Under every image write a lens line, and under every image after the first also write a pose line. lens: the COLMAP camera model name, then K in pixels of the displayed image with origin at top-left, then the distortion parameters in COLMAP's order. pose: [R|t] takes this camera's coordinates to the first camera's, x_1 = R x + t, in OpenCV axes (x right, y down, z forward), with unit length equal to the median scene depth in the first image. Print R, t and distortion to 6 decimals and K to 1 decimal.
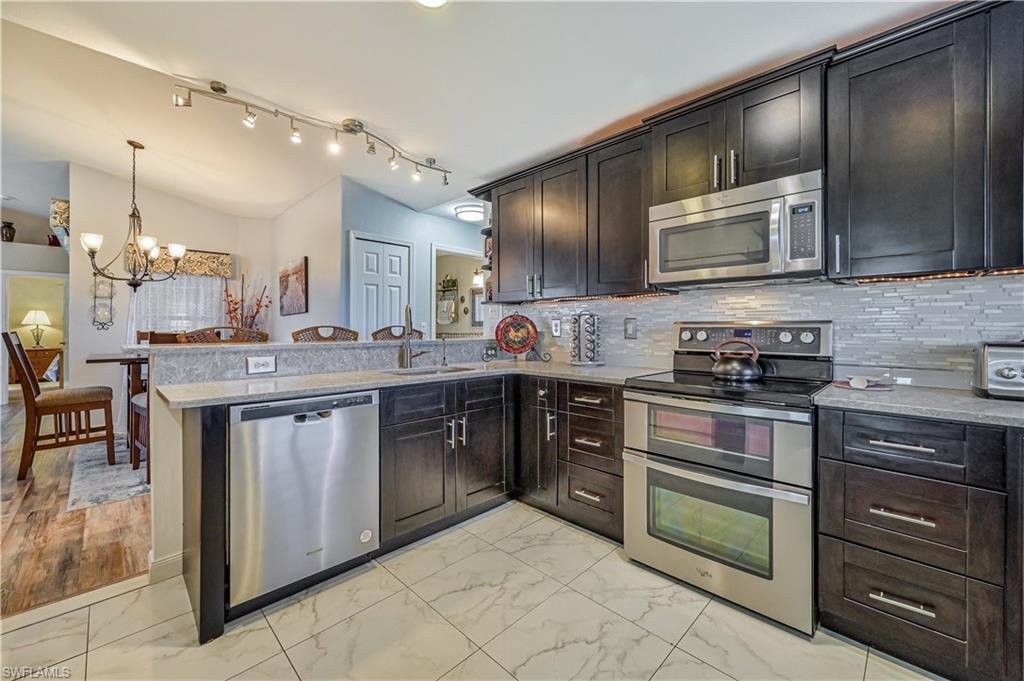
lens RADIAL K [[399.9, 0, 515.6], [0, 399.9, 334.0], [0, 0, 1]] dist [-0.003051, 0.000714]
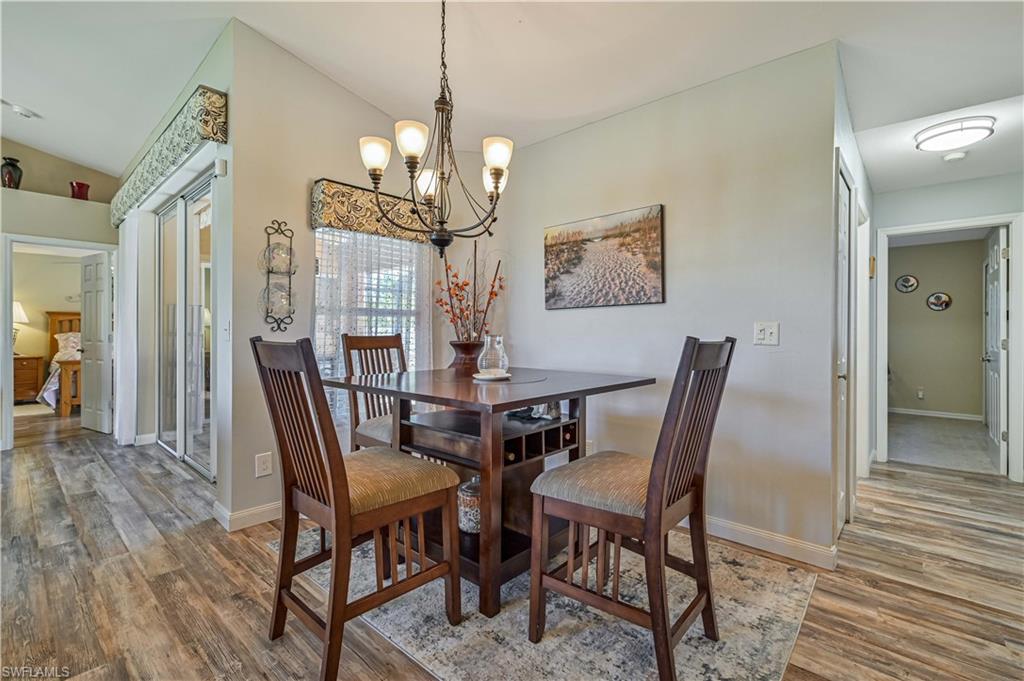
lens RADIAL K [[443.8, 0, 512.3], [0, 443.8, 331.3], [0, 0, 1]] dist [-0.012890, 0.002337]
pose [[0.997408, 0.004893, 0.071781, -1.645660], [-0.003925, 0.999900, -0.013621, -0.008554], [-0.071841, 0.013304, 0.997327, 0.807118]]
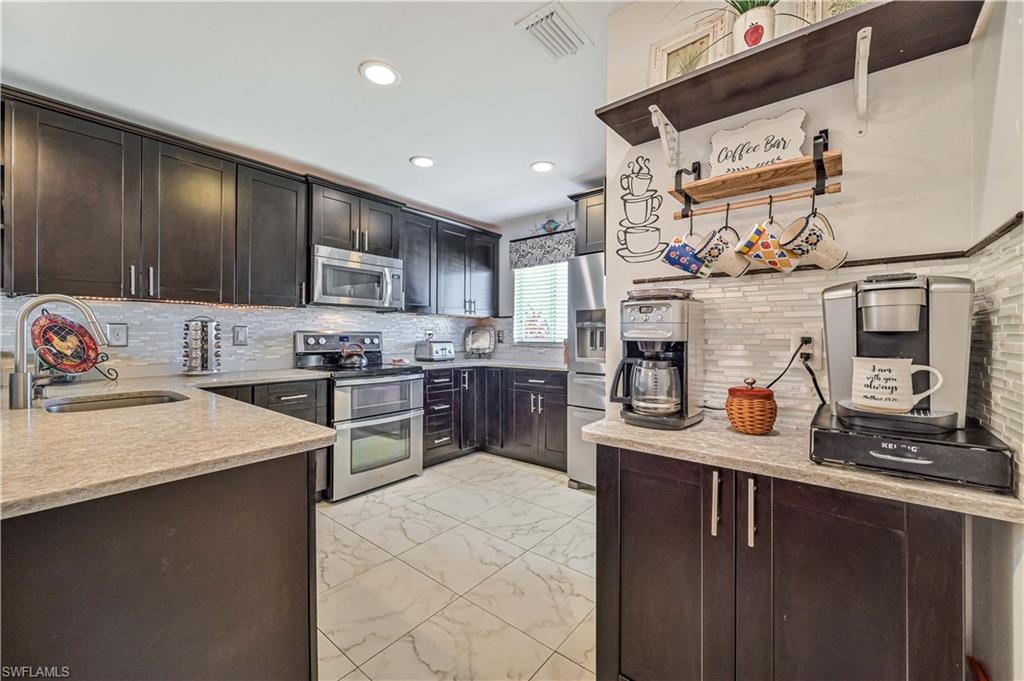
lens RADIAL K [[399.9, 0, 516.0], [0, 399.9, 337.5], [0, 0, 1]] dist [-0.003051, 0.000714]
pose [[-0.097567, -0.003912, 0.995221, -1.154791], [0.011358, 0.999923, 0.005044, -0.007960], [-0.995164, 0.011796, -0.097515, 0.507022]]
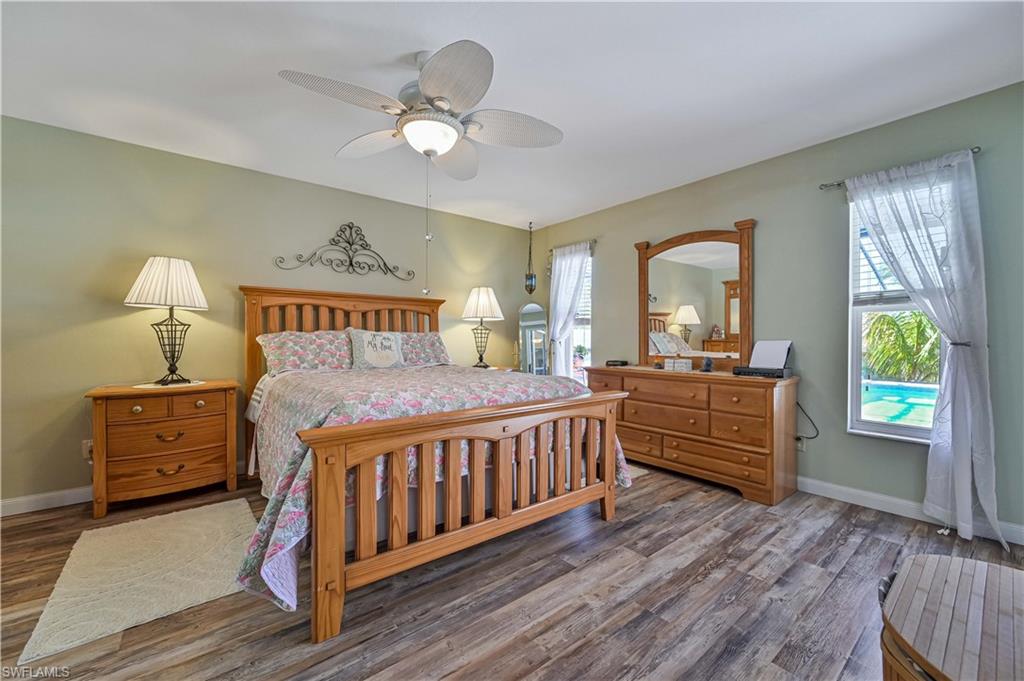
lens RADIAL K [[399.9, 0, 509.9], [0, 399.9, 344.1], [0, 0, 1]] dist [-0.003051, 0.000714]
pose [[0.992848, -0.000800, -0.119384, -4.194735], [0.000257, 0.999990, -0.004565, 0.023598], [0.119386, 0.004501, 0.992838, 3.488761]]
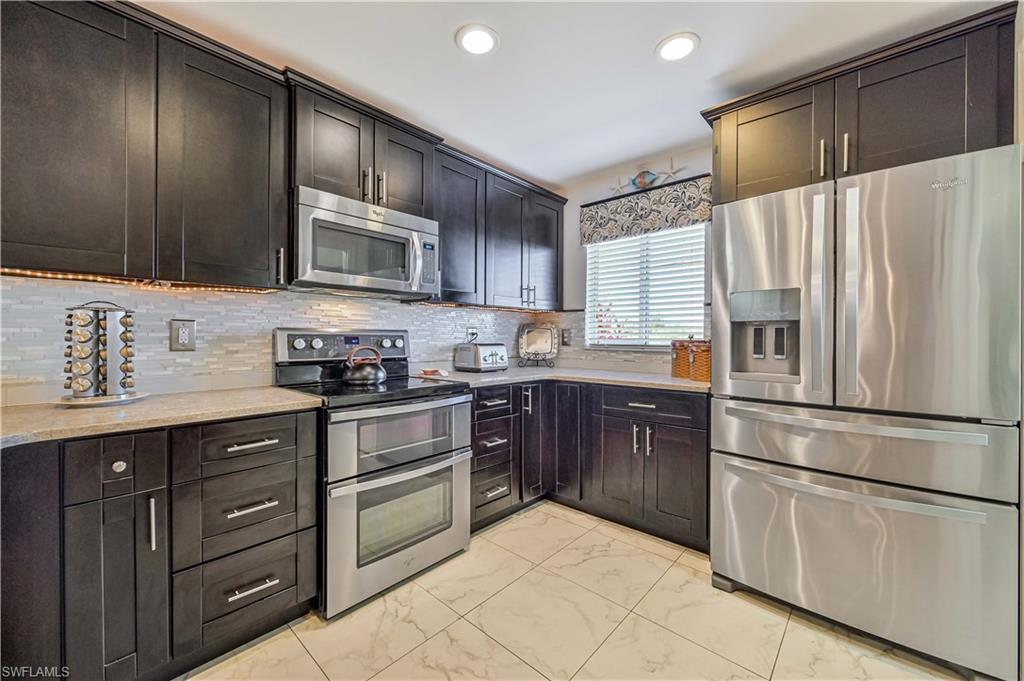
lens RADIAL K [[399.9, 0, 517.9], [0, 399.9, 341.0], [0, 0, 1]] dist [-0.003051, 0.000714]
pose [[-0.044938, -0.010063, 0.998939, -0.539031], [0.011505, 0.999878, 0.010590, -0.006671], [-0.998924, 0.011969, -0.044817, 0.652072]]
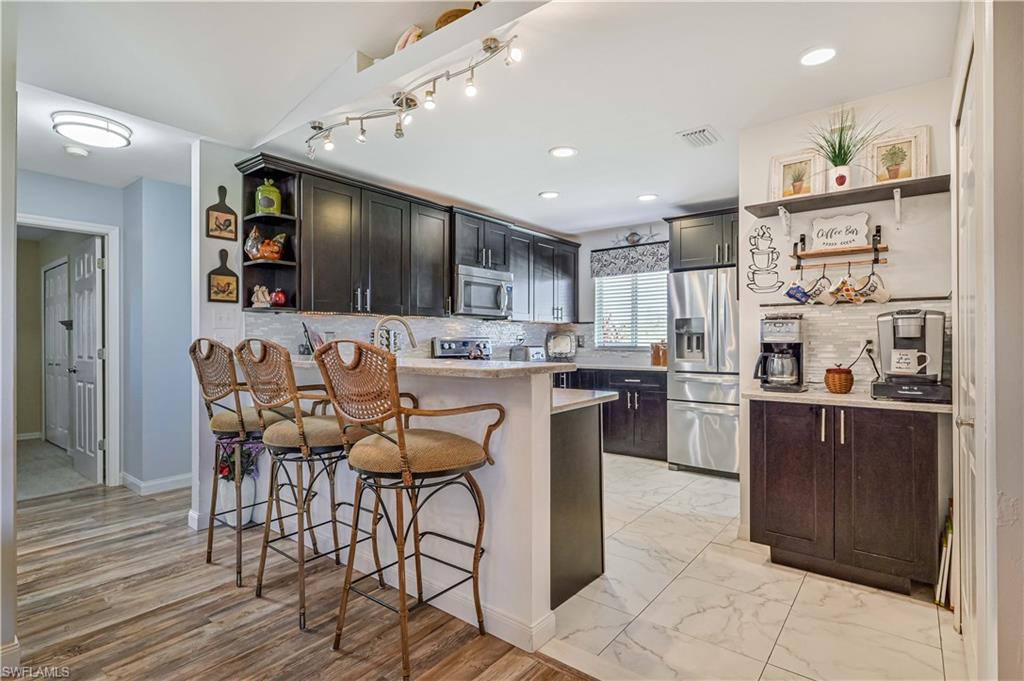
lens RADIAL K [[496.6, 0, 519.8], [0, 496.6, 343.1], [0, 0, 1]] dist [0.000056, 0.003512]
pose [[-0.112453, -0.003749, 0.993650, -1.799700], [0.017840, 0.999824, 0.005791, -0.016246], [-0.993497, 0.018378, -0.112366, 1.078074]]
